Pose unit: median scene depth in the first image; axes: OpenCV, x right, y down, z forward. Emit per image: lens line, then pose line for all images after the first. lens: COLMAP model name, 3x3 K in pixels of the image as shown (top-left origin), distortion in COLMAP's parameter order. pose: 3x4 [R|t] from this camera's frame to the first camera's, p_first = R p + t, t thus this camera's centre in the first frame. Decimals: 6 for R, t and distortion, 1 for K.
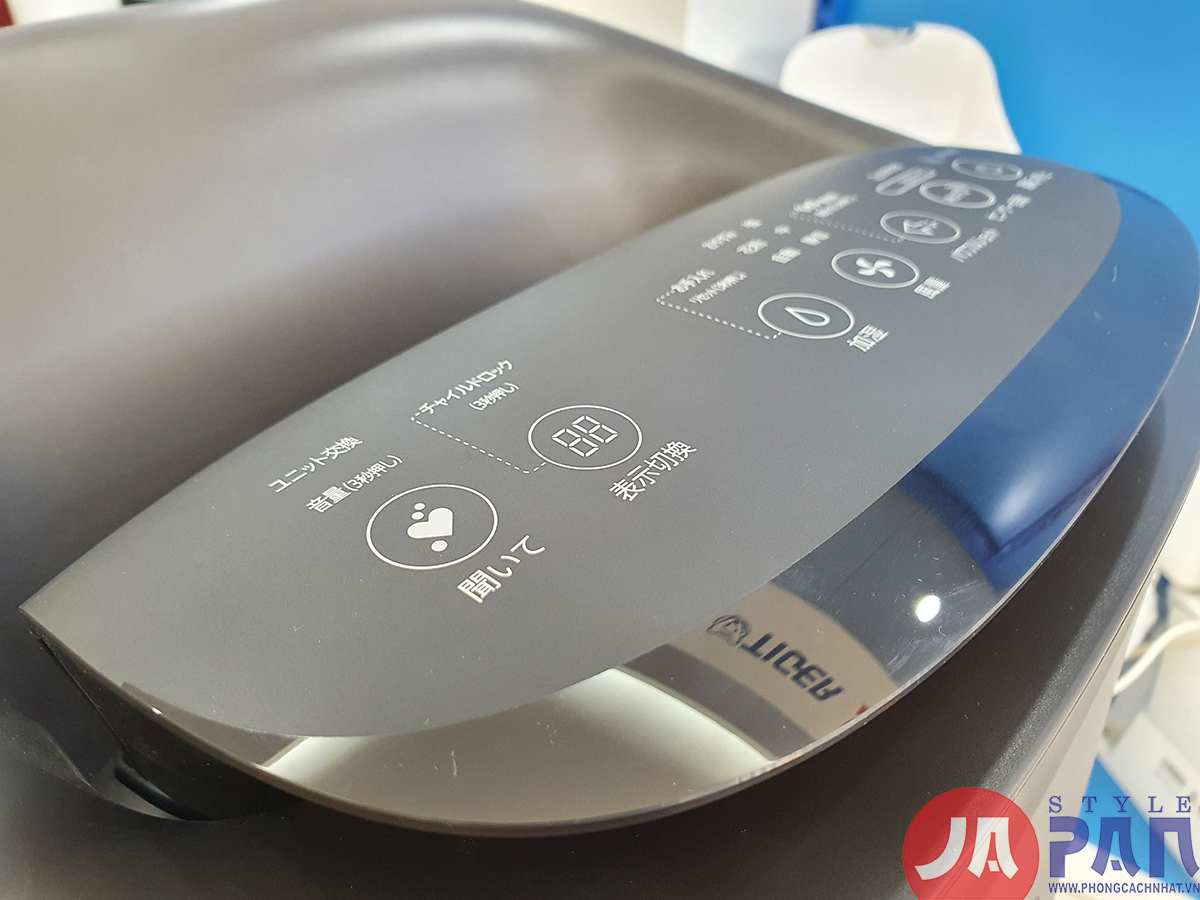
lens RADIAL K [[903.6, 0, 601.8], [0, 903.6, 448.7], [0, 0, 1]] dist [-0.024099, 0.056906]
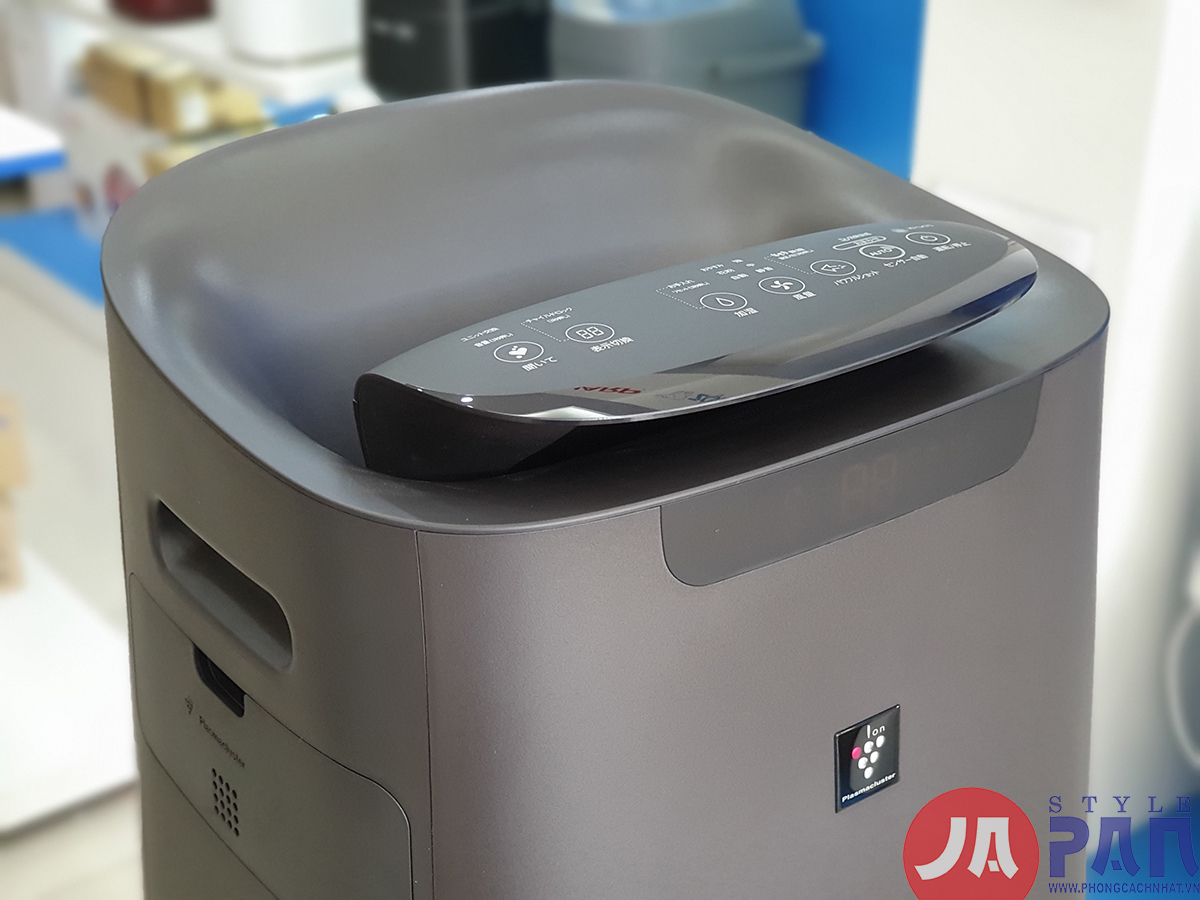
lens RADIAL K [[1816.6, 0, 600.0], [0, 1816.6, 450.6], [0, 0, 1]] dist [0.017862, 0.000000]
pose [[0.959091, 0.072744, -0.273593, 1.347004], [-0.124342, 0.976458, -0.176264, 1.135545], [0.254330, 0.203072, 0.945557, -3.463674]]
